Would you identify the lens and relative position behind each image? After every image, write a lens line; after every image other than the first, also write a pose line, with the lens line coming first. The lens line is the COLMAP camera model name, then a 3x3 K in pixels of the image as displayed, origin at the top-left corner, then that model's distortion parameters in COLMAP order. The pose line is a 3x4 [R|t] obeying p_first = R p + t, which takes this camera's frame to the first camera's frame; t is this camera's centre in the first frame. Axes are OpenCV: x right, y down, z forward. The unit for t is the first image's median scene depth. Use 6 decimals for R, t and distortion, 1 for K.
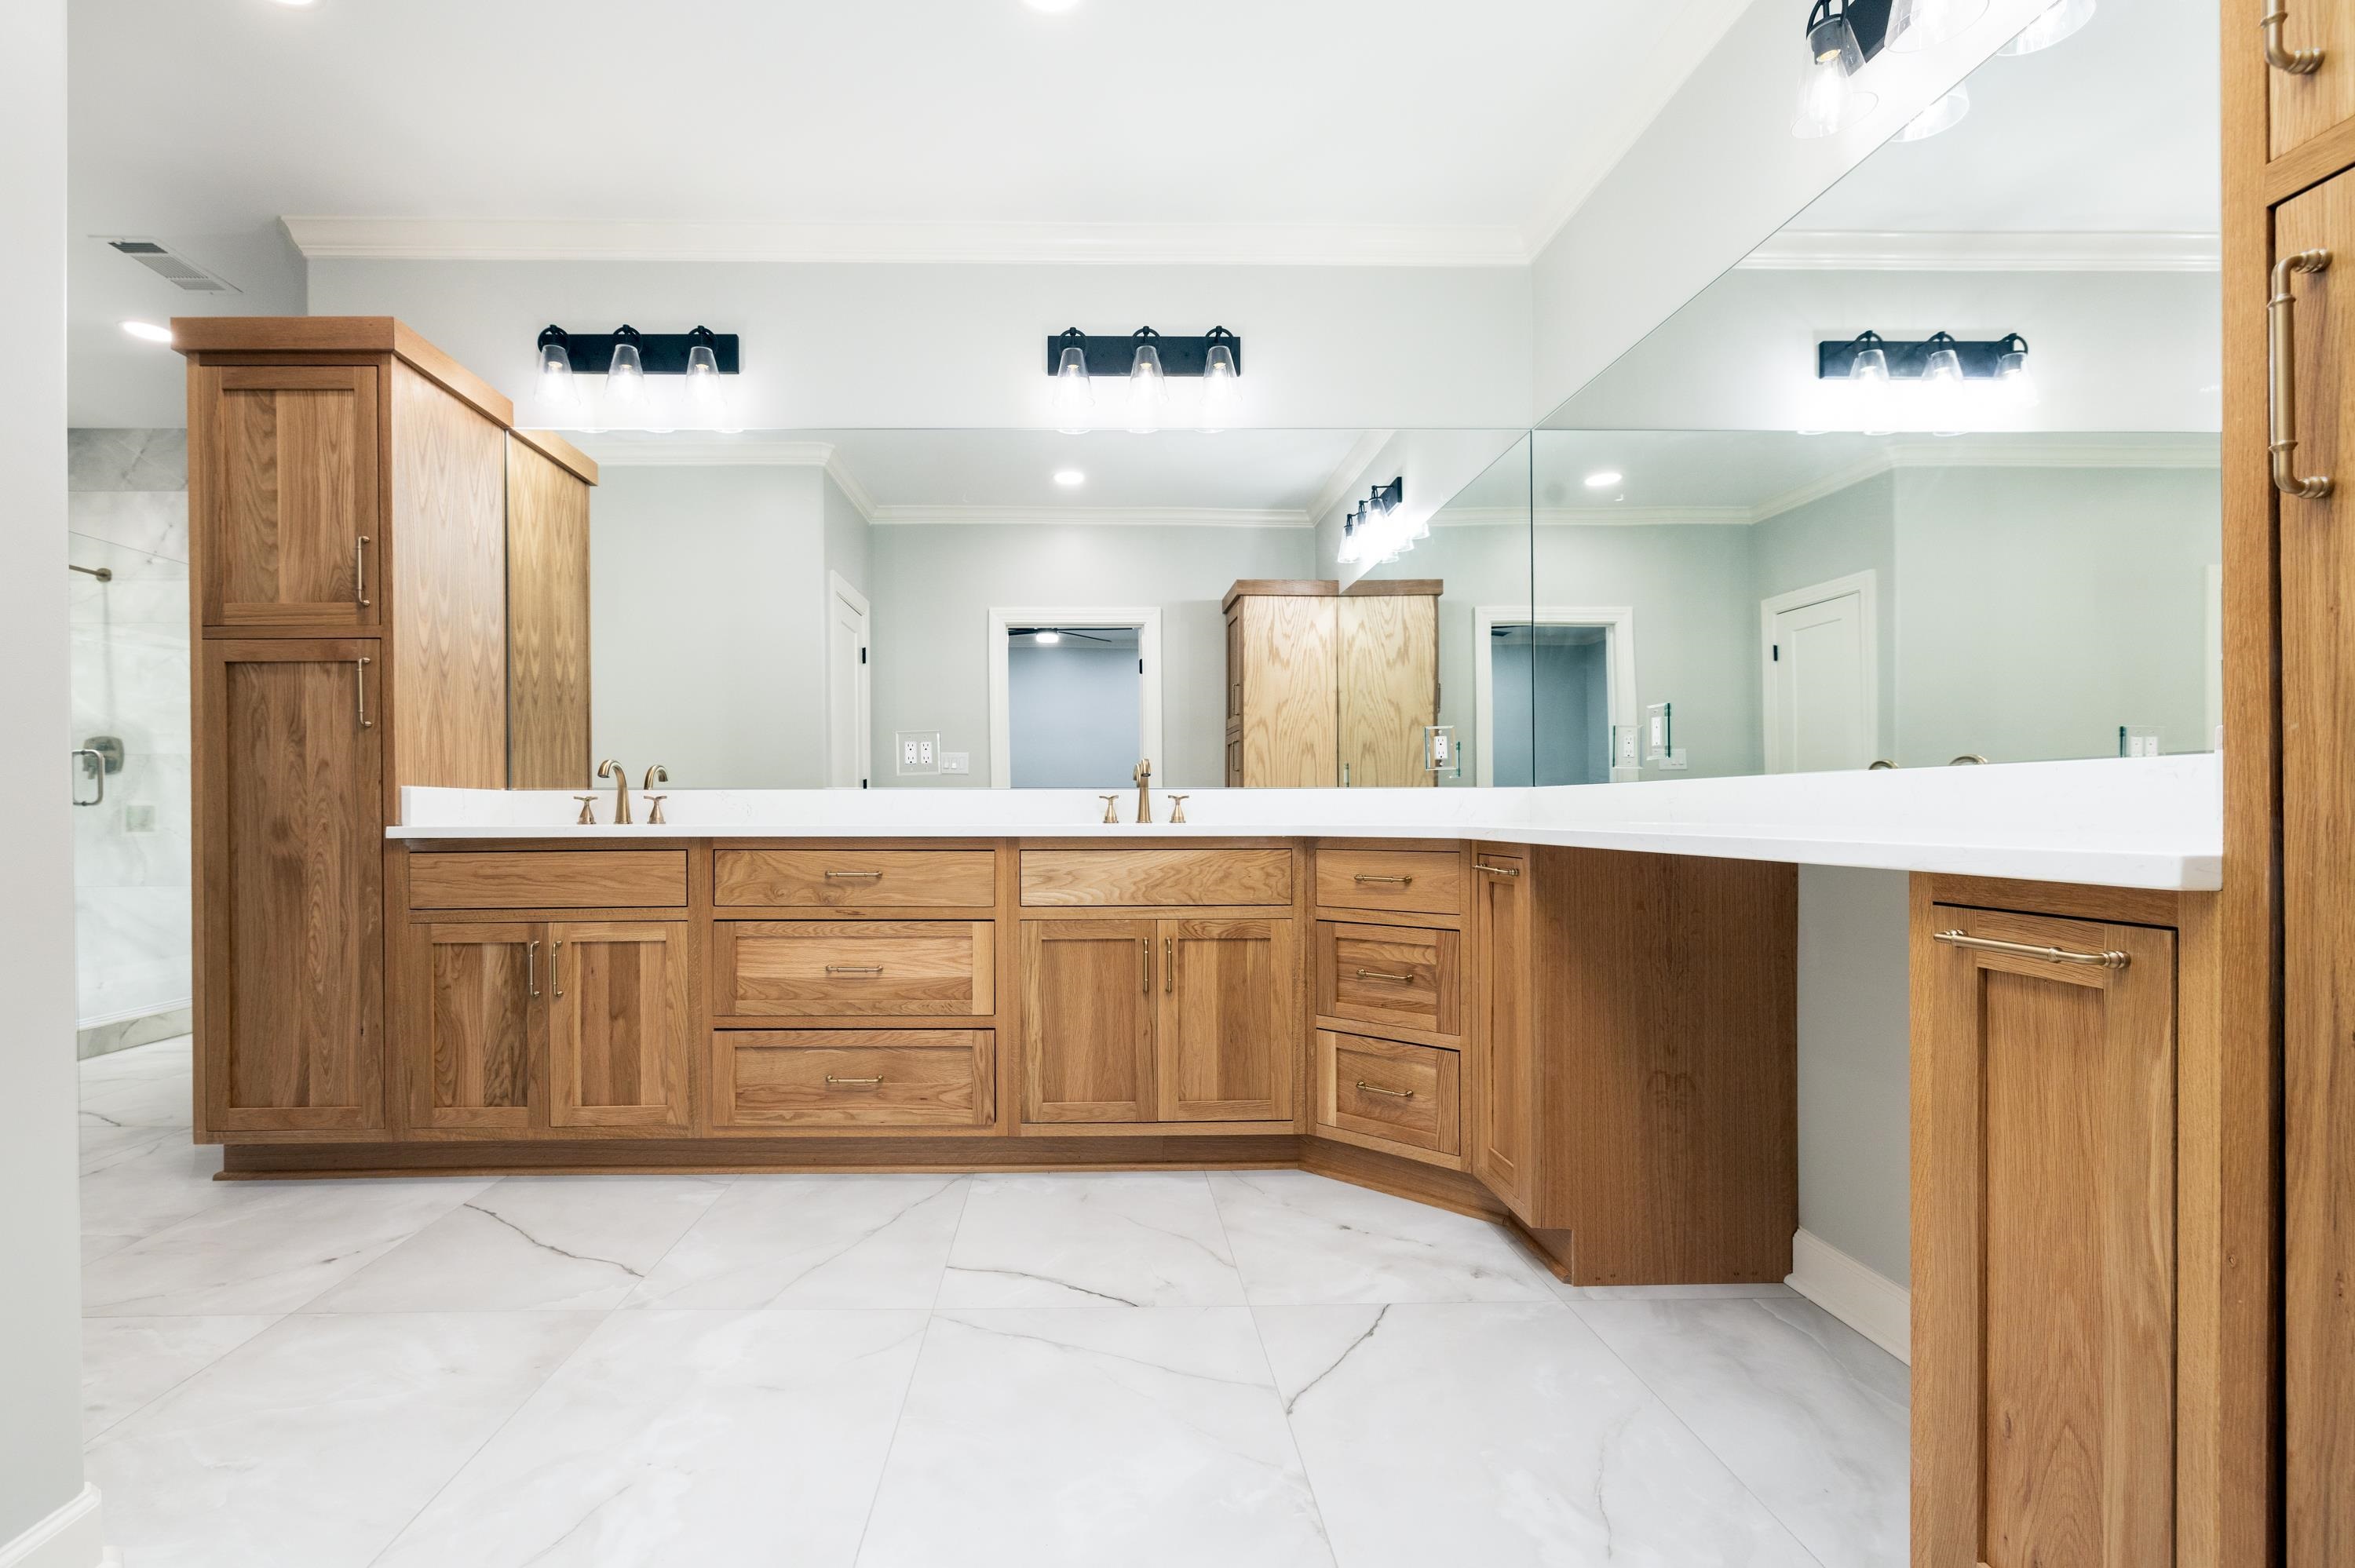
lens RADIAL K [[1017.8, 0, 1020.1], [0, 1017.8, 822.7], [0, 0, 1]] dist [-0.000765, 0.000633]
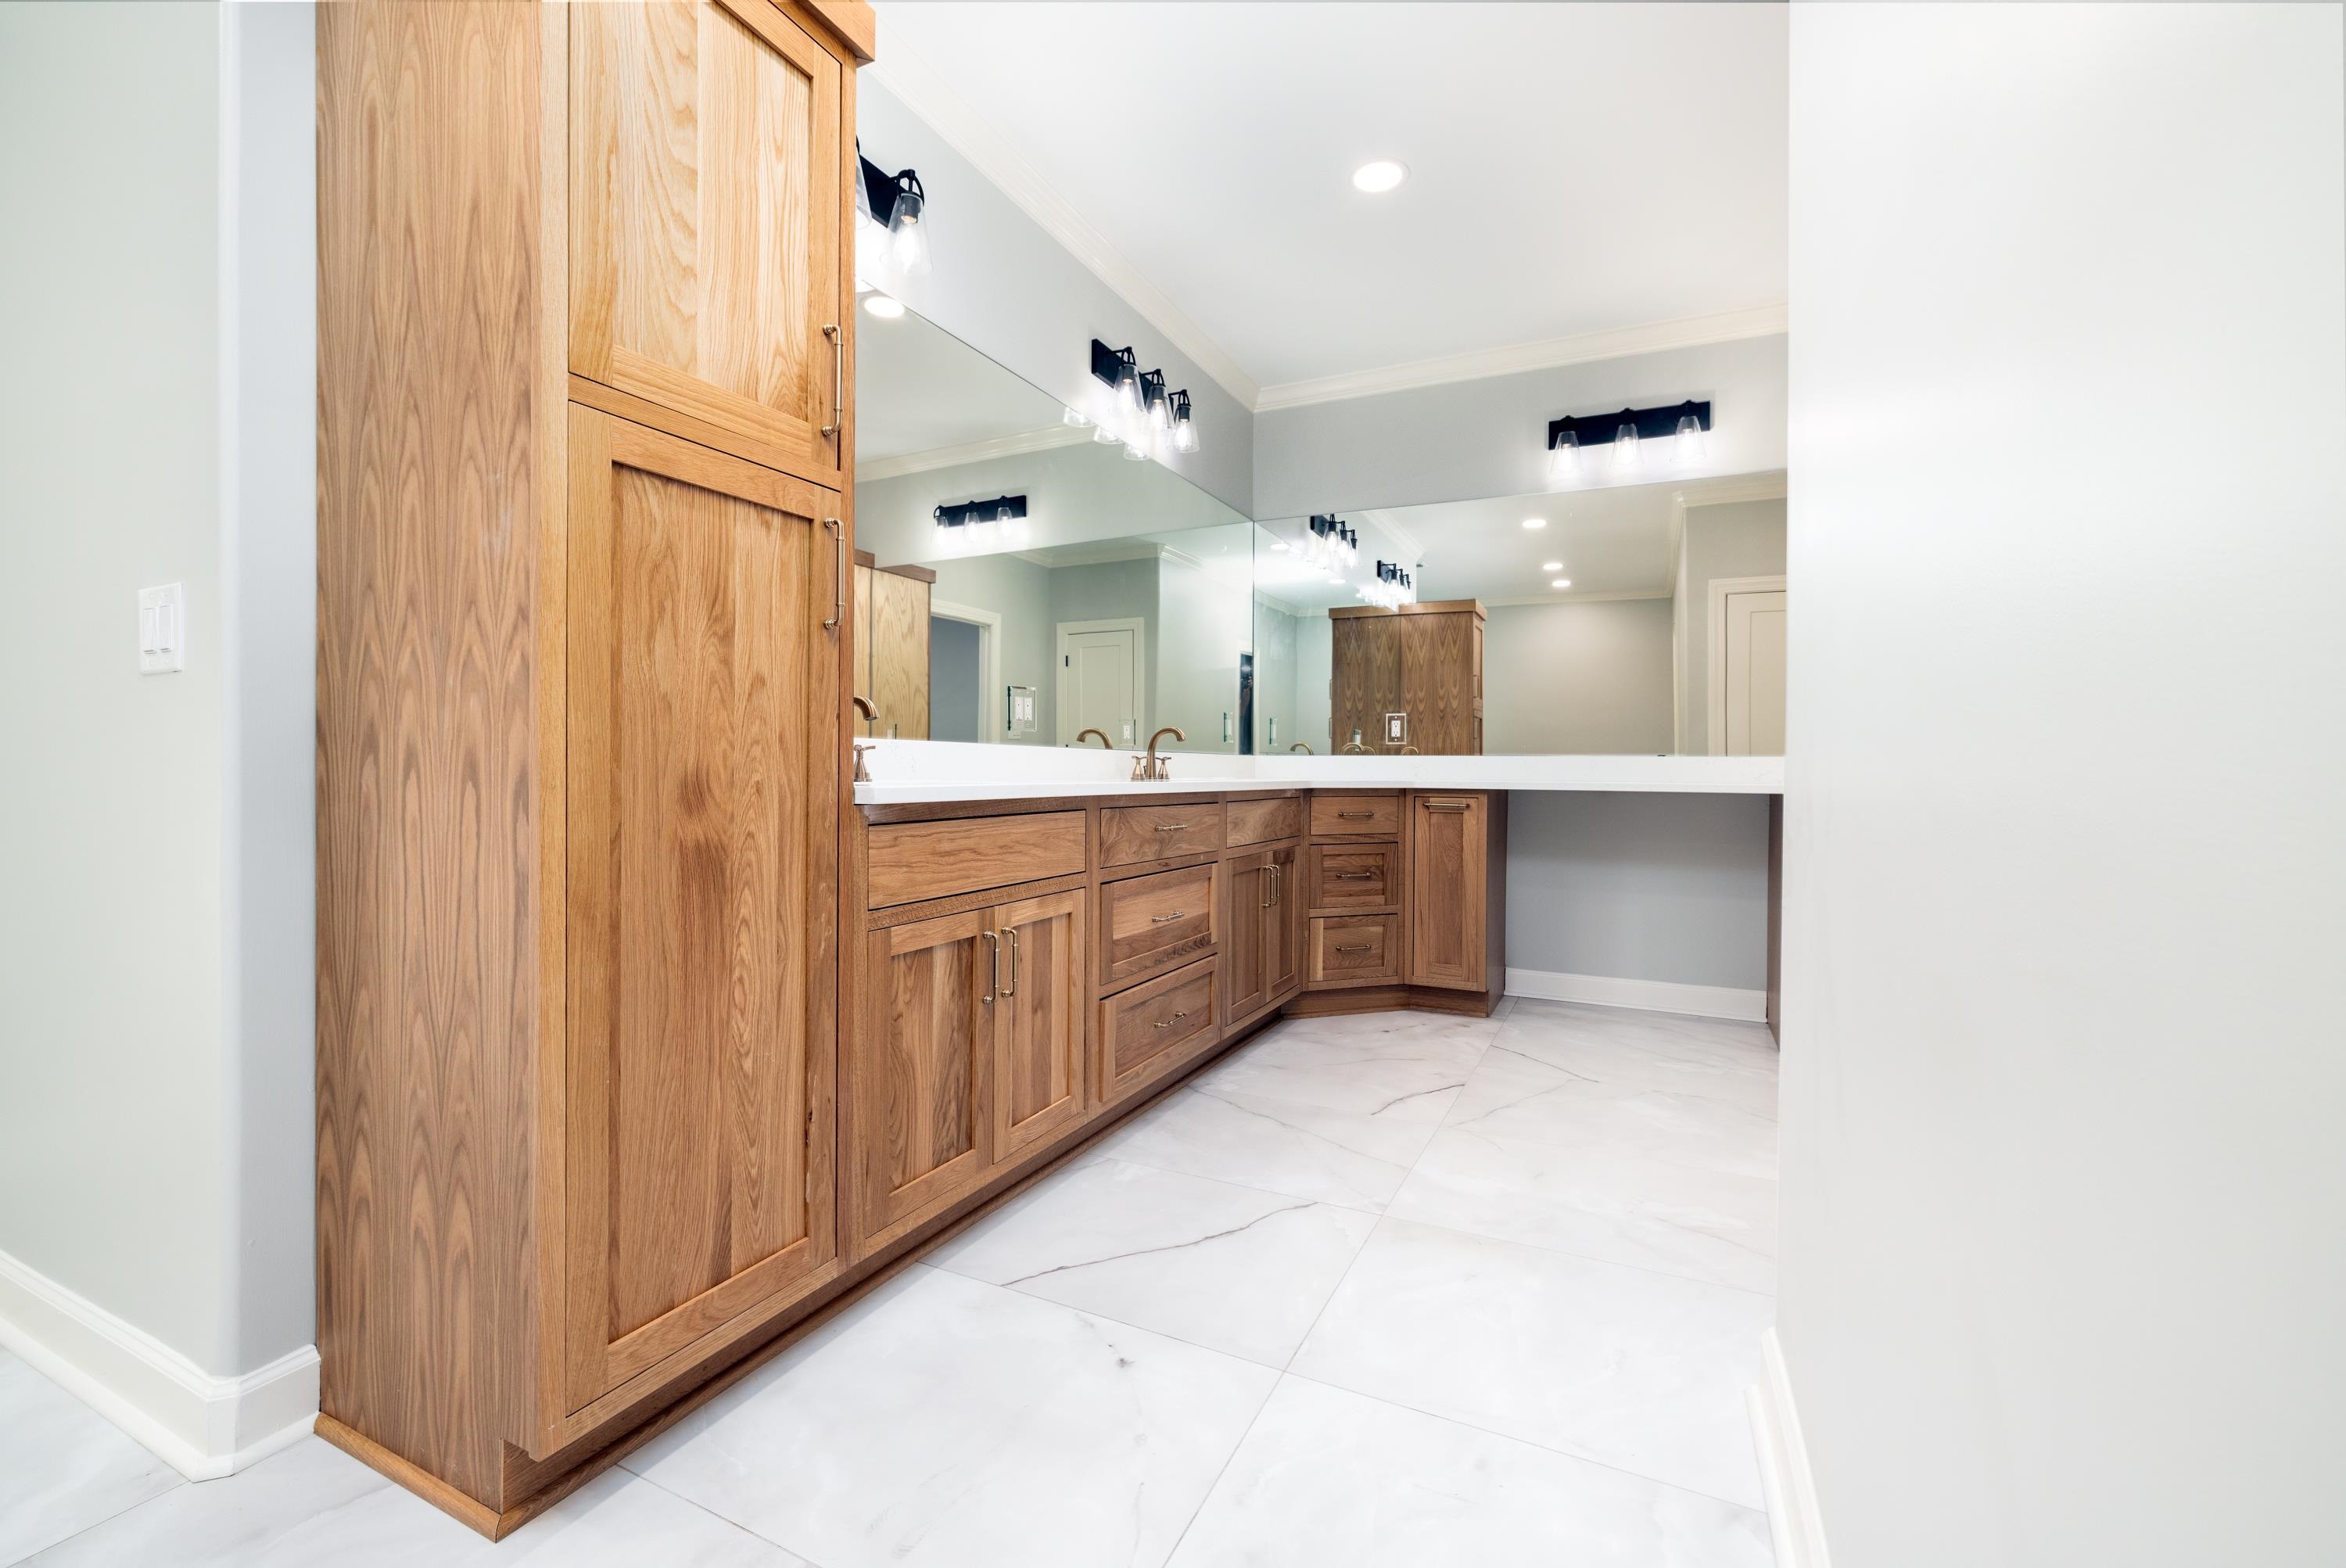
lens RADIAL K [[1014.1, 0, 1159.3], [0, 1014.1, 782.8], [0, 0, 1]] dist [-0.000765, 0.000633]
pose [[0.442236, -0.004468, 0.896887, -1.106454], [-0.000990, 0.999985, 0.005470, -0.002297], [-0.896898, -0.003307, 0.442225, 0.535160]]
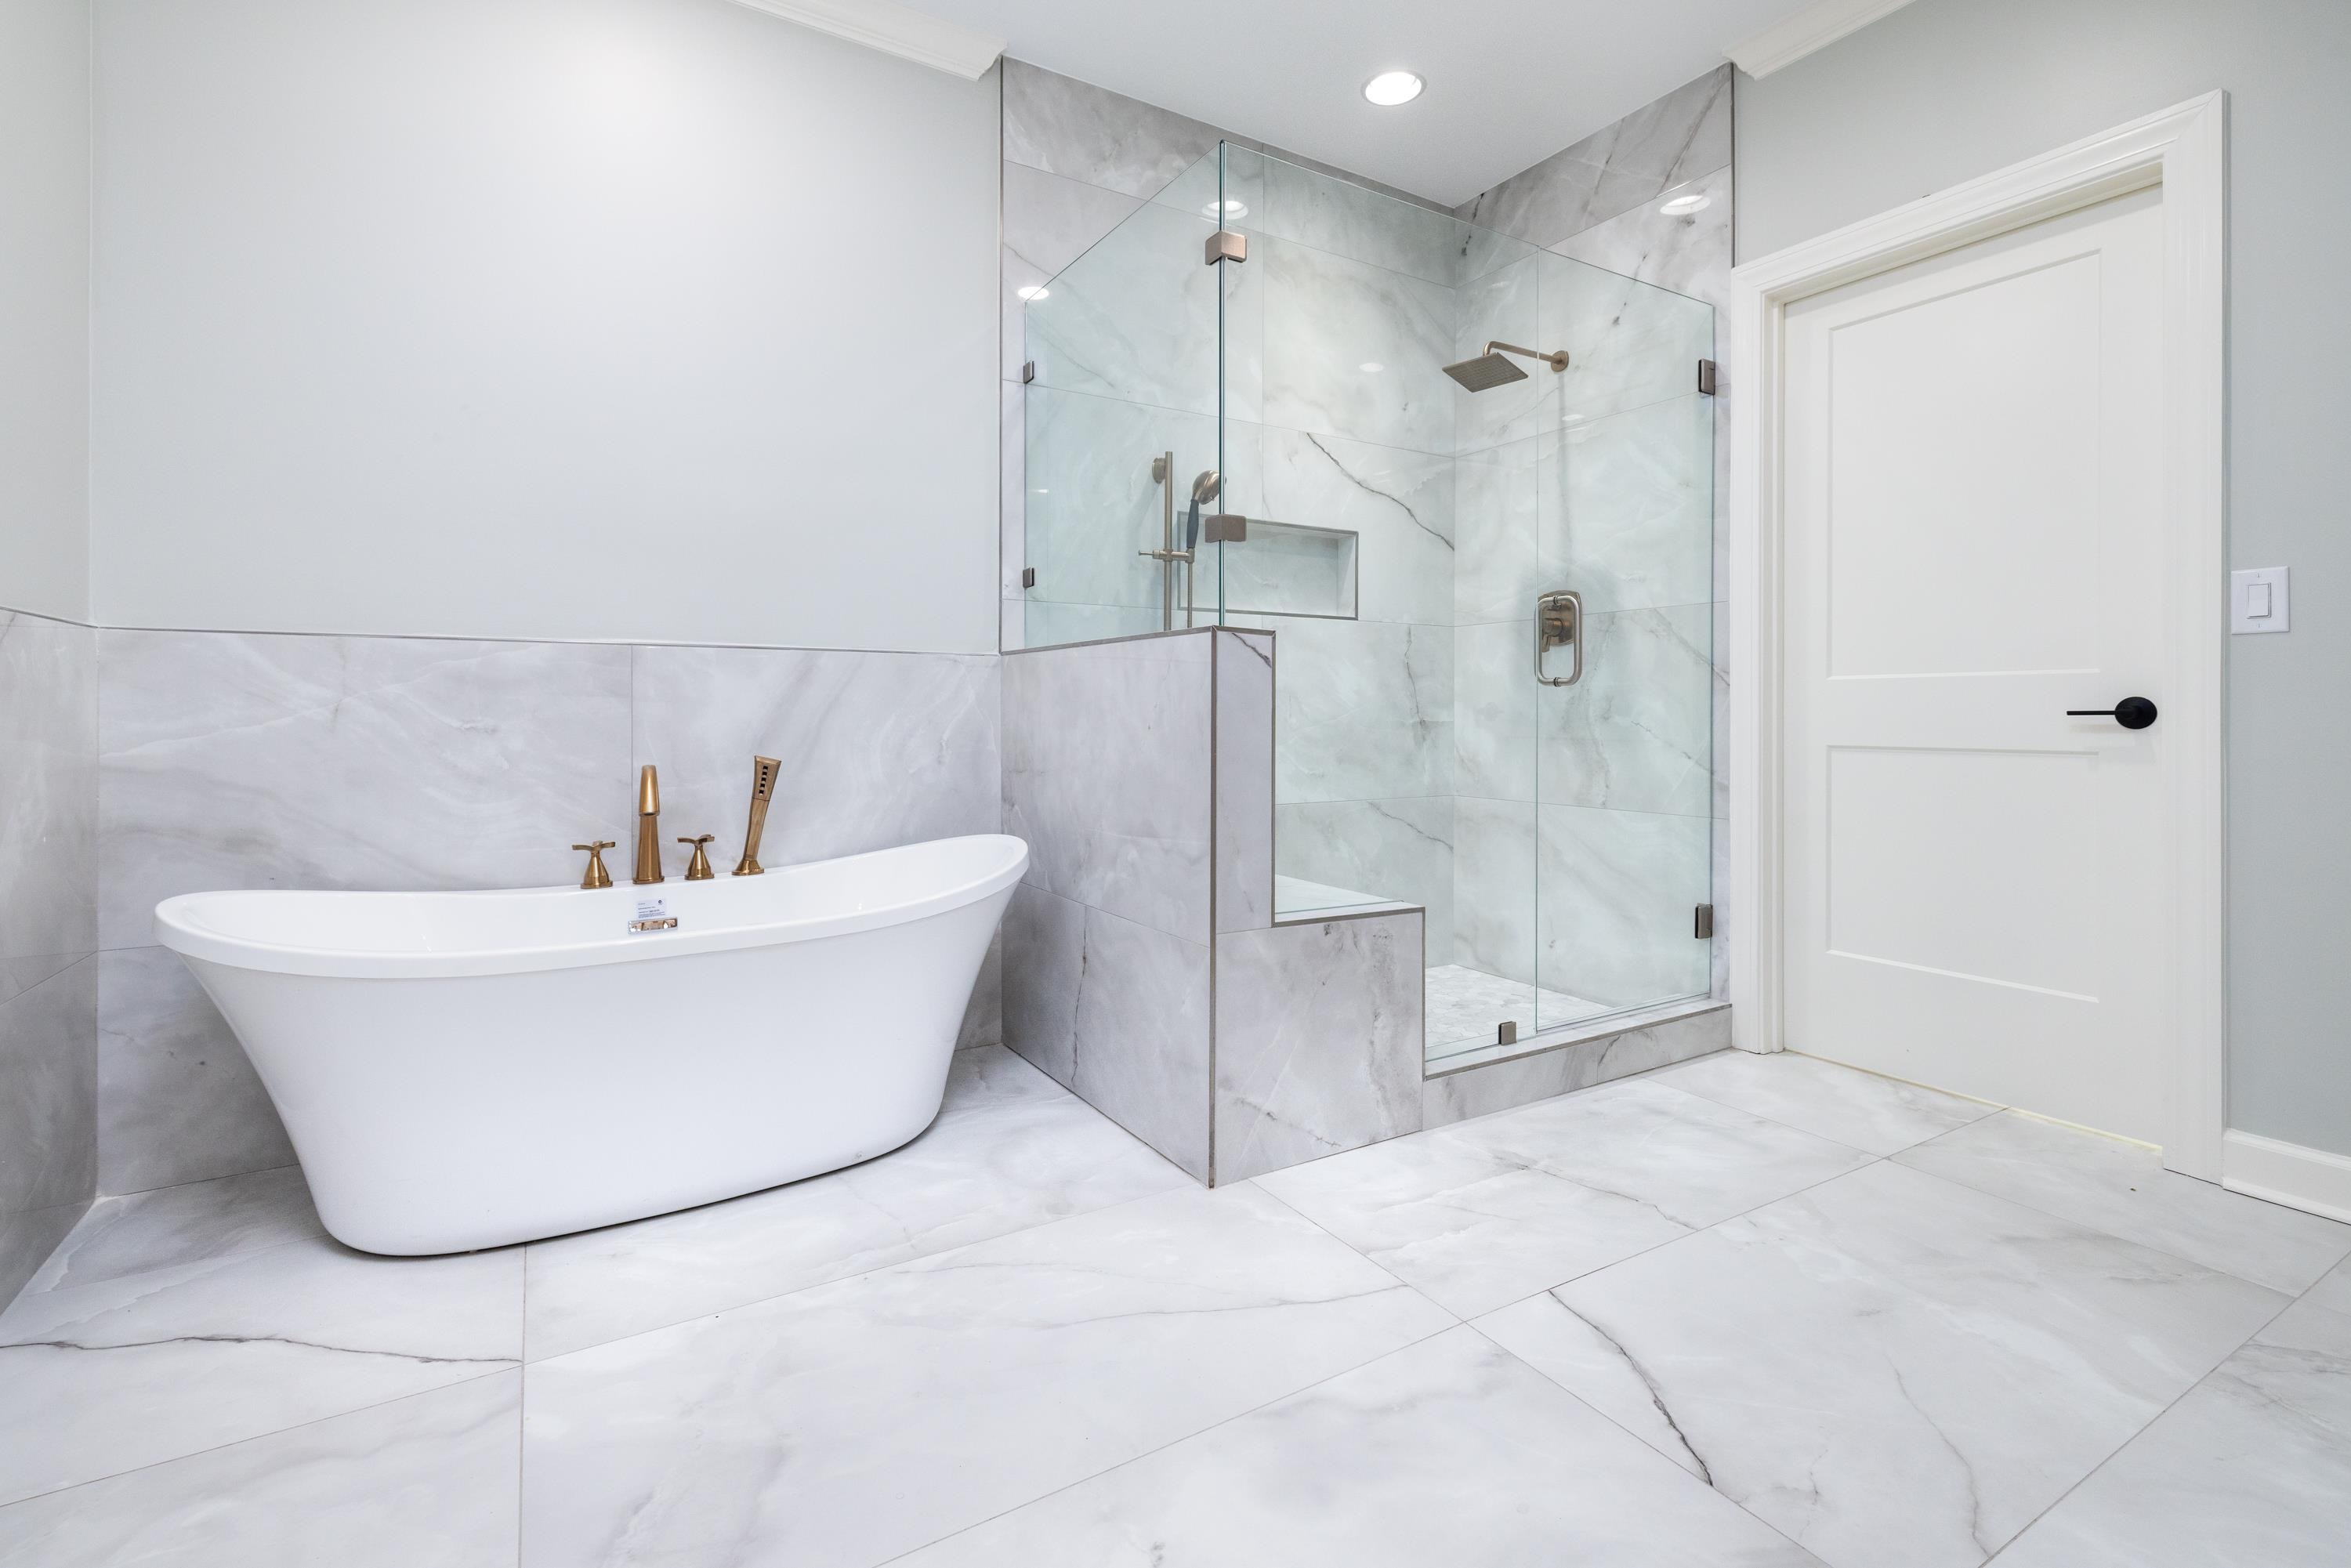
lens RADIAL K [[1016.2, 0, 1226.2], [0, 1016.2, 705.6], [0, 0, 1]] dist [-0.000765, 0.000633]
pose [[0.550545, -0.003277, -0.834799, -0.448078], [-0.005779, 0.999953, -0.007737, 0.001014], [0.834786, 0.009084, 0.550500, 0.429303]]
